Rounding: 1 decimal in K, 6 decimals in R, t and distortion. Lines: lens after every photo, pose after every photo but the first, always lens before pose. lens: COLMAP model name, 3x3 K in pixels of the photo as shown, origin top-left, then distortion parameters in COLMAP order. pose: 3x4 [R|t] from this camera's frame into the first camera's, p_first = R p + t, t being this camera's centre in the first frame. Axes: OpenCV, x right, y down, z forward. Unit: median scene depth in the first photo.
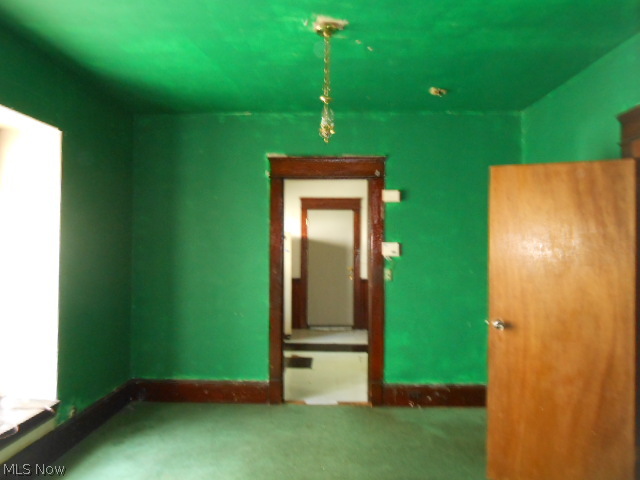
lens RADIAL K [[506.1, 0, 320.7], [0, 506.1, 239.6], [0, 0, 1]] dist [0.004055, 0.010759]
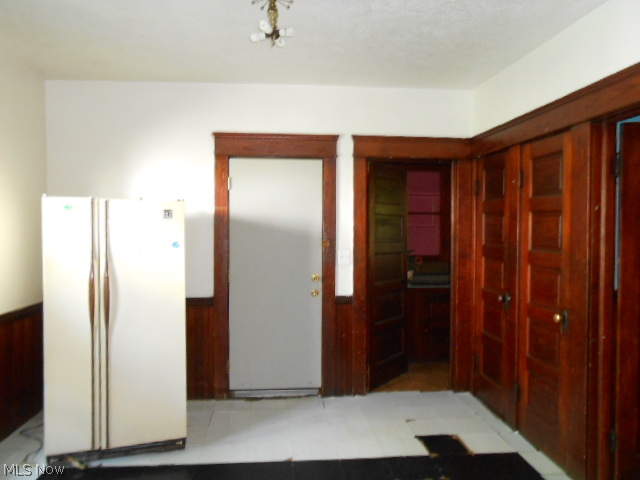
lens RADIAL K [[506.1, 0, 319.9], [0, 506.1, 239.1], [0, 0, 1]] dist [0.004055, 0.010759]
pose [[0.998779, -0.001190, 0.049384, 0.037687], [0.000164, 0.999784, 0.020779, 0.010117], [-0.049398, -0.020746, 0.998564, 0.503822]]
